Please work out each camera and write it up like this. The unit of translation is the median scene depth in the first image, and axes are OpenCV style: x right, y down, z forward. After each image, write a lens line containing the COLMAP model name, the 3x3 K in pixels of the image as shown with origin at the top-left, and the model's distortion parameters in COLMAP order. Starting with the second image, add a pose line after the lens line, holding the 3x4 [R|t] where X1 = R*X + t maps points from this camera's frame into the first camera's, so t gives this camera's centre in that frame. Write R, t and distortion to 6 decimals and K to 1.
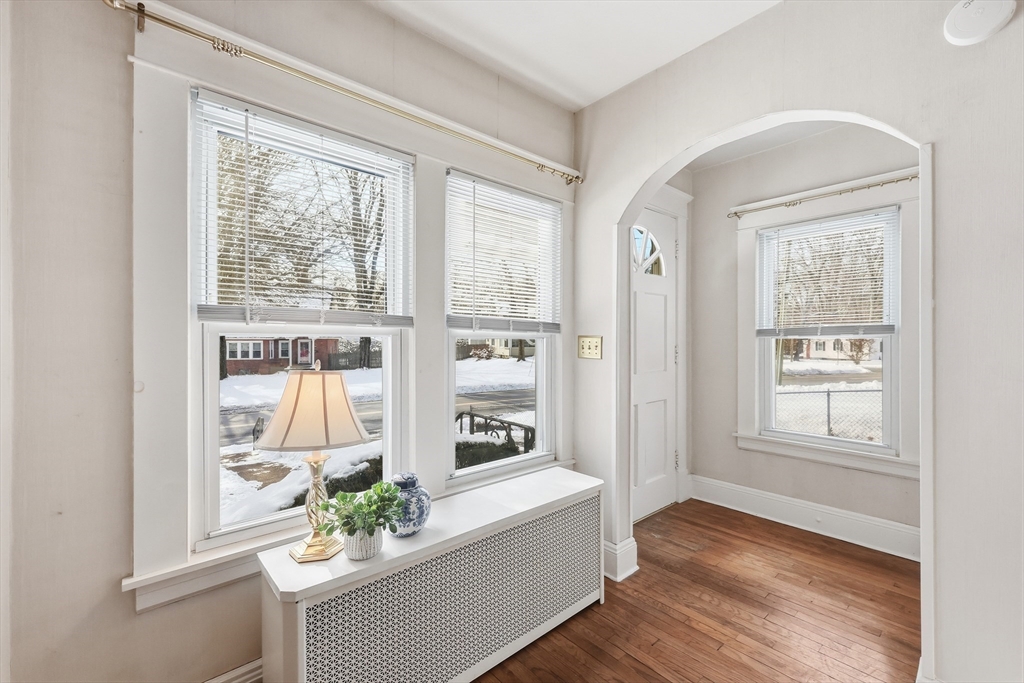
lens RADIAL K [[411.5, 0, 519.5], [0, 411.5, 340.6], [0, 0, 1]] dist [0.000431, 0.000357]
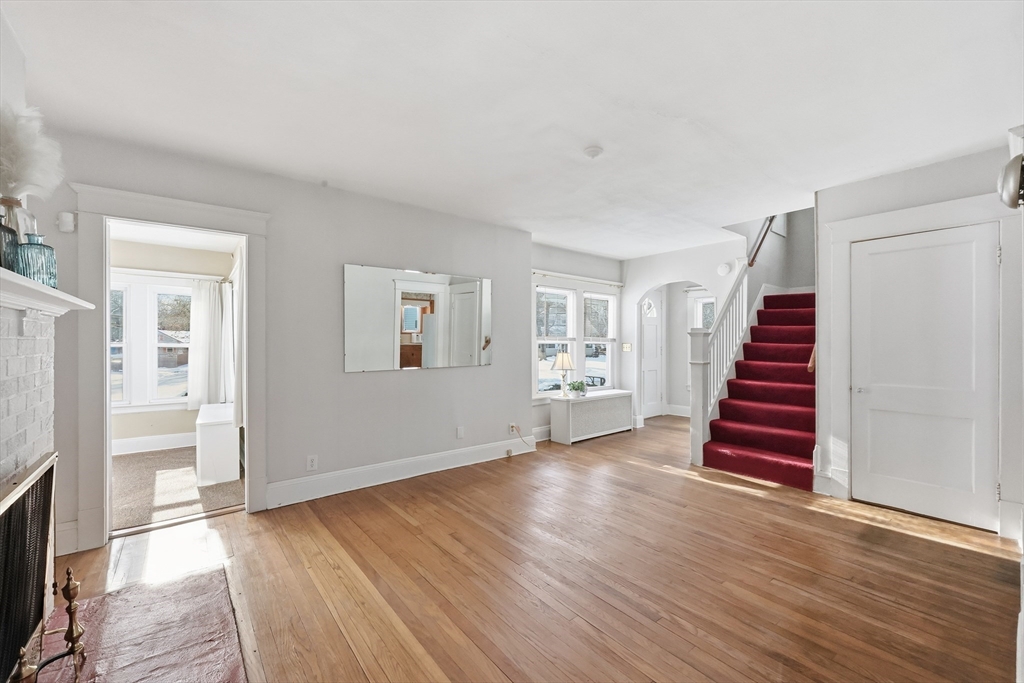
lens RADIAL K [[411.5, 0, 507.5], [0, 411.5, 343.9], [0, 0, 1]] dist [0.000431, 0.000357]
pose [[0.999052, -0.000442, -0.043540, -0.507176], [0.000665, 0.999987, 0.005096, -0.021066], [0.043538, -0.005120, 0.999039, -1.793254]]
